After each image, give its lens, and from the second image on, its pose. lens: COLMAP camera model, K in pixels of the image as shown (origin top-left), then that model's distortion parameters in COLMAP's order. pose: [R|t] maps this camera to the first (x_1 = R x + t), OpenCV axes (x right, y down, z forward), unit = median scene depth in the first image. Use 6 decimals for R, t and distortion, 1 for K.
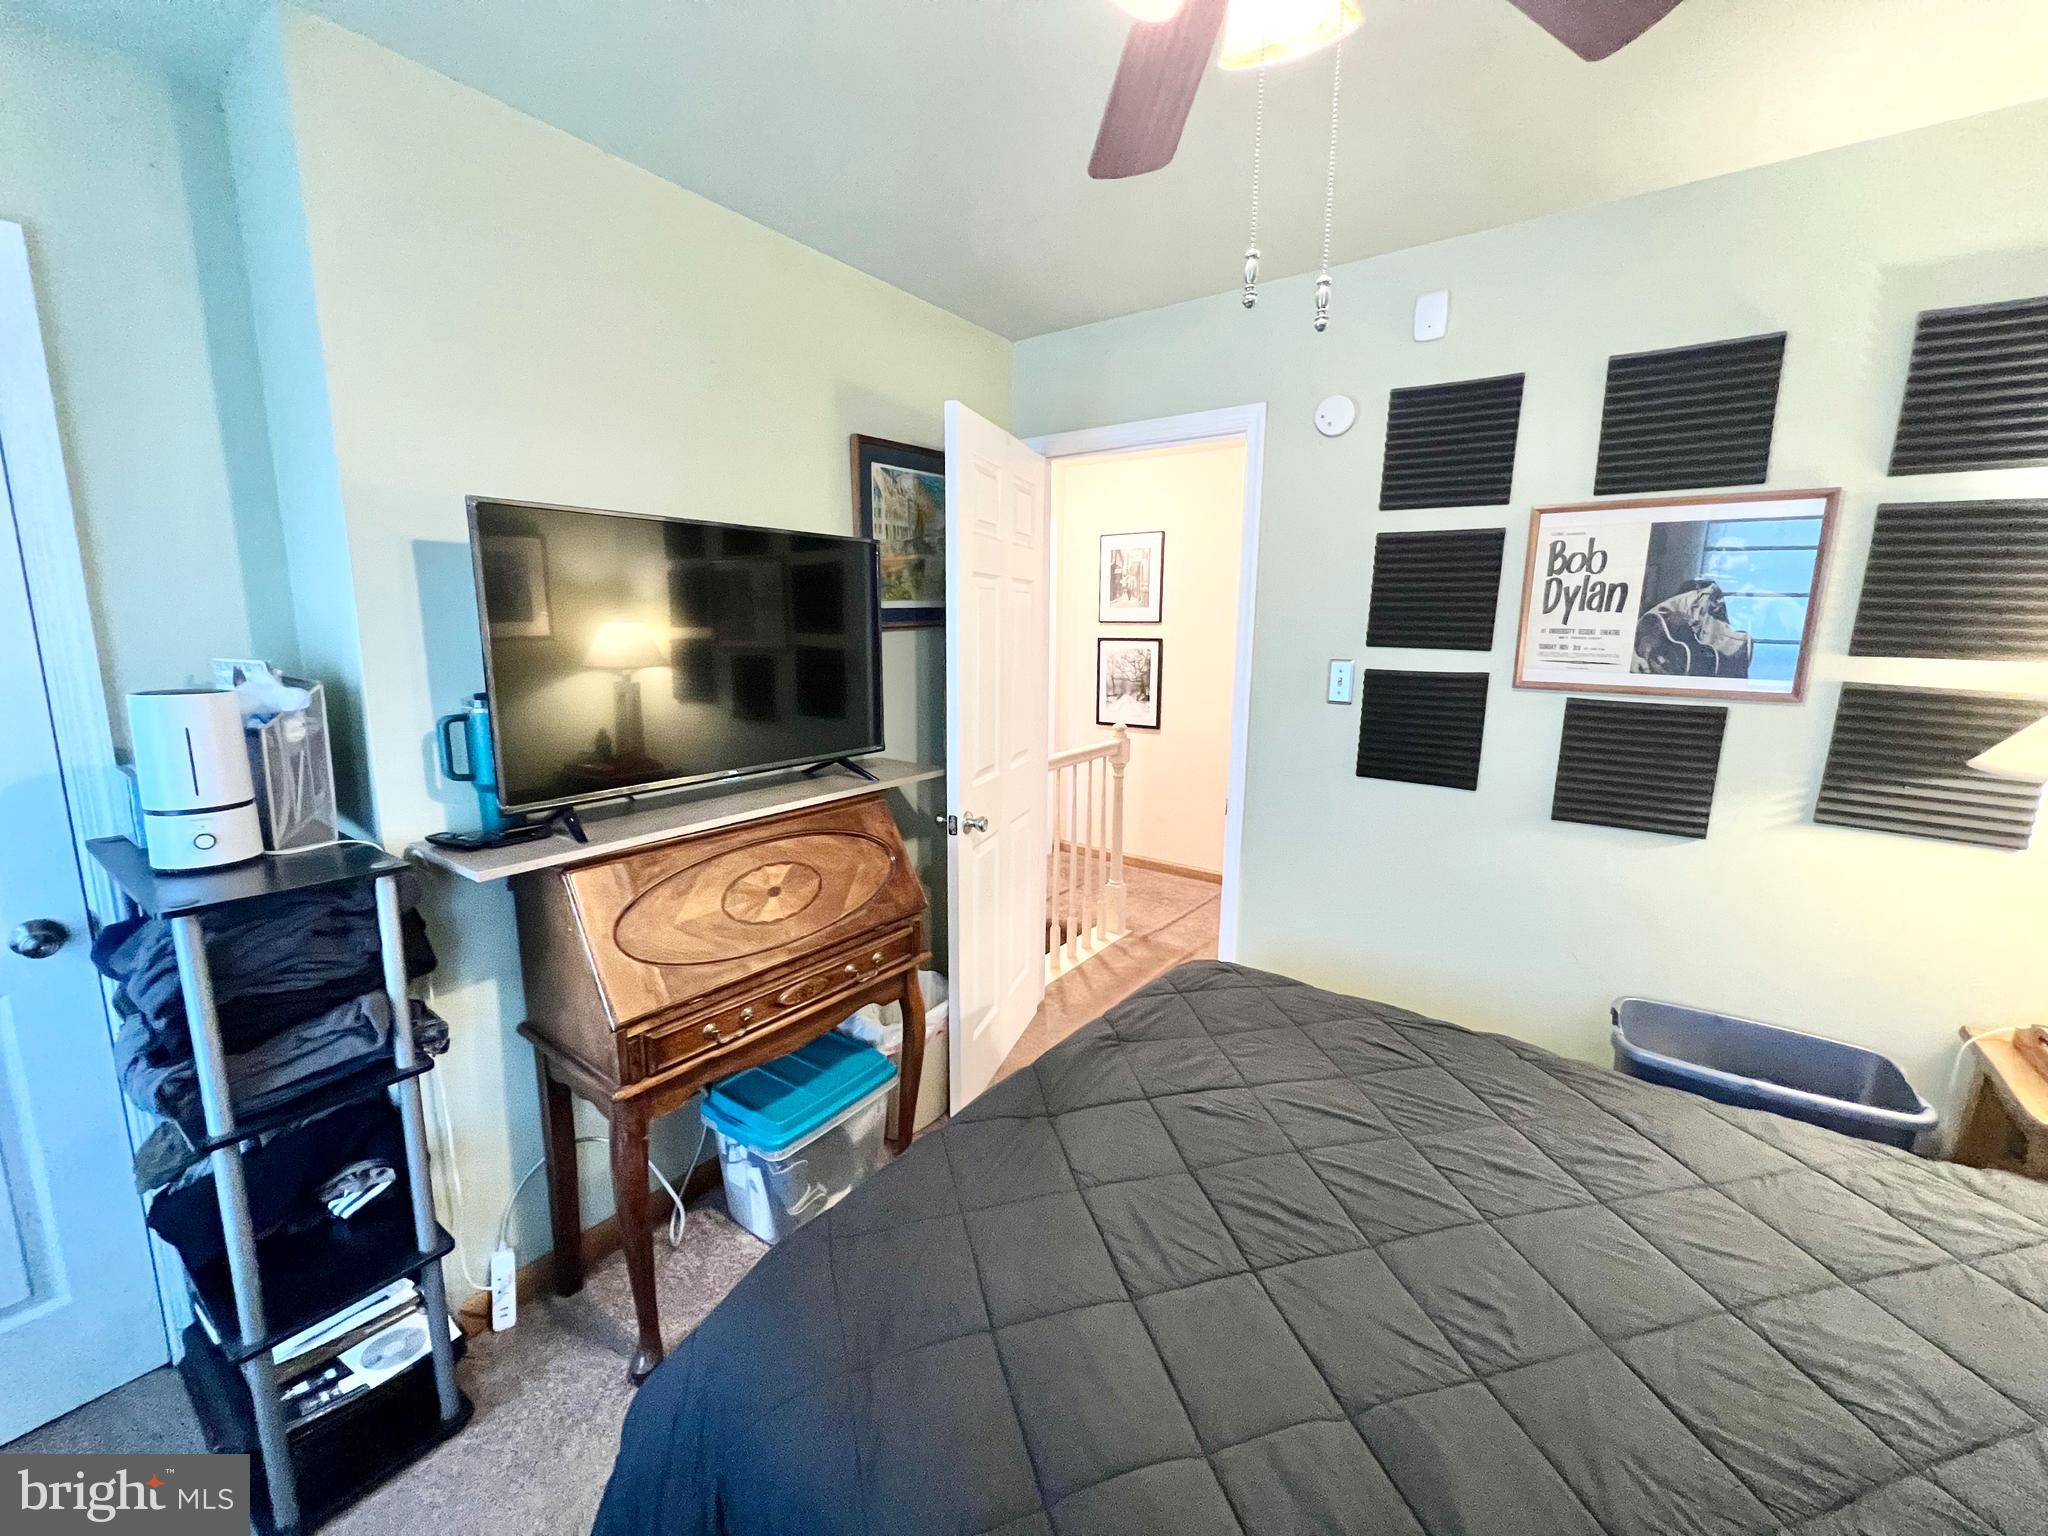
lens RADIAL K [[820.3, 0, 1014.8], [0, 820.3, 761.8], [0, 0, 1]] dist [-0.003645, 0.000447]
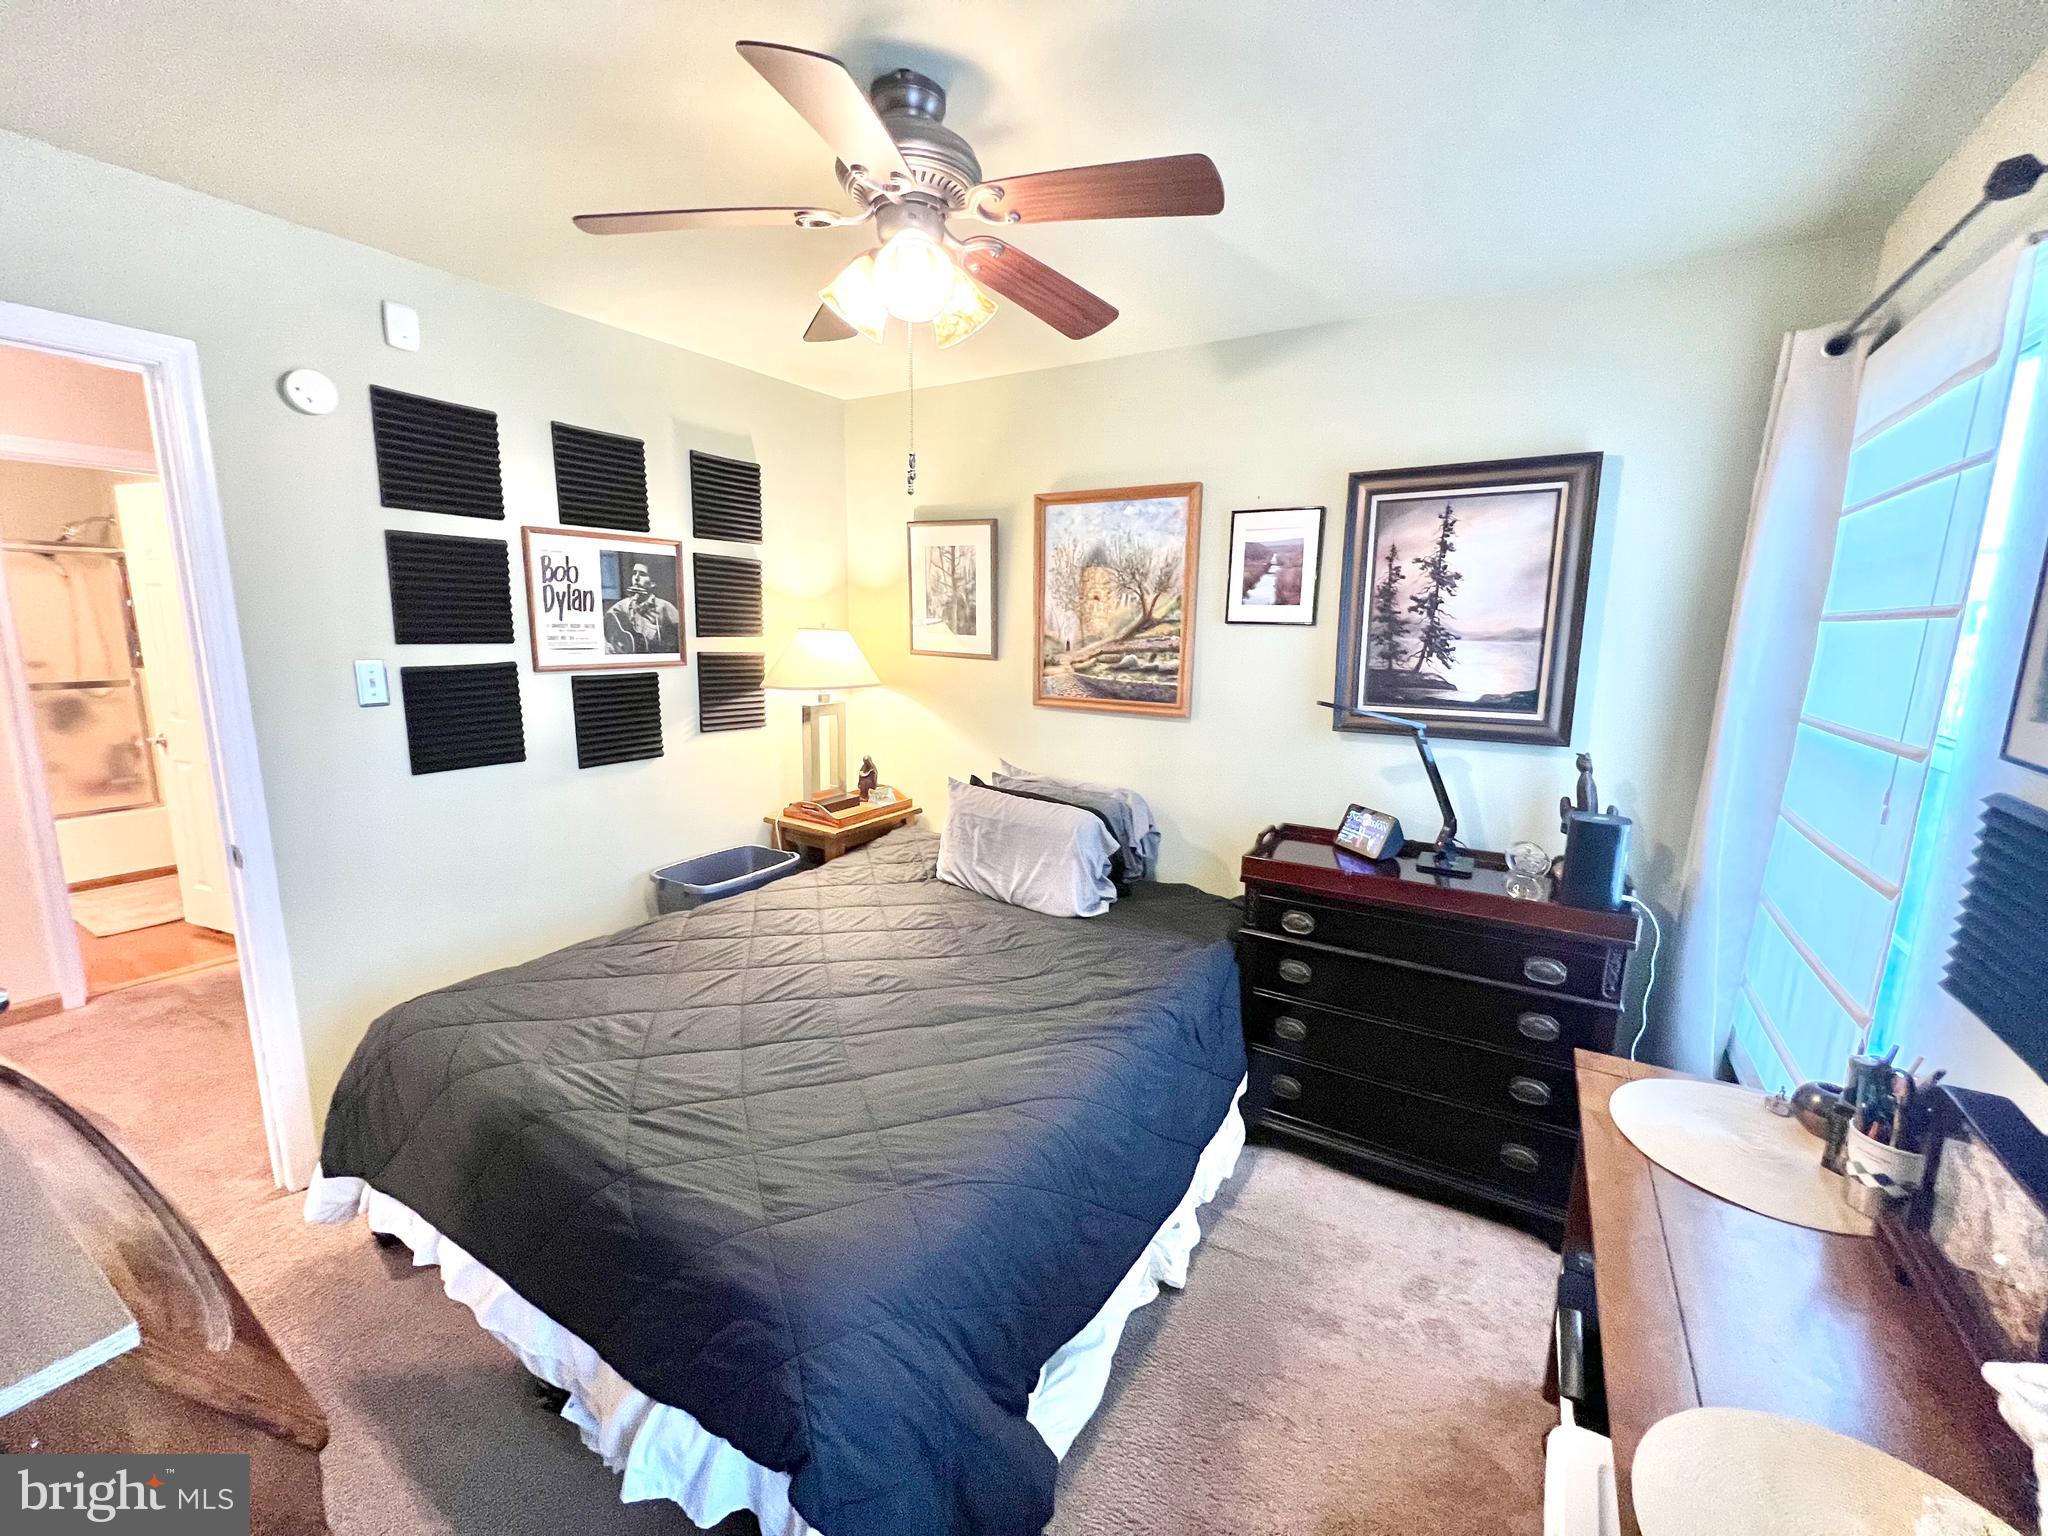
lens RADIAL K [[820.3, 0, 1014.8], [0, 820.3, 761.8], [0, 0, 1]] dist [-0.003645, 0.000447]
pose [[-0.077705, -0.187107, 0.979261, -0.721732], [0.153652, 0.968248, 0.197195, -0.097592], [-0.985065, 0.165789, -0.046488, 0.389375]]
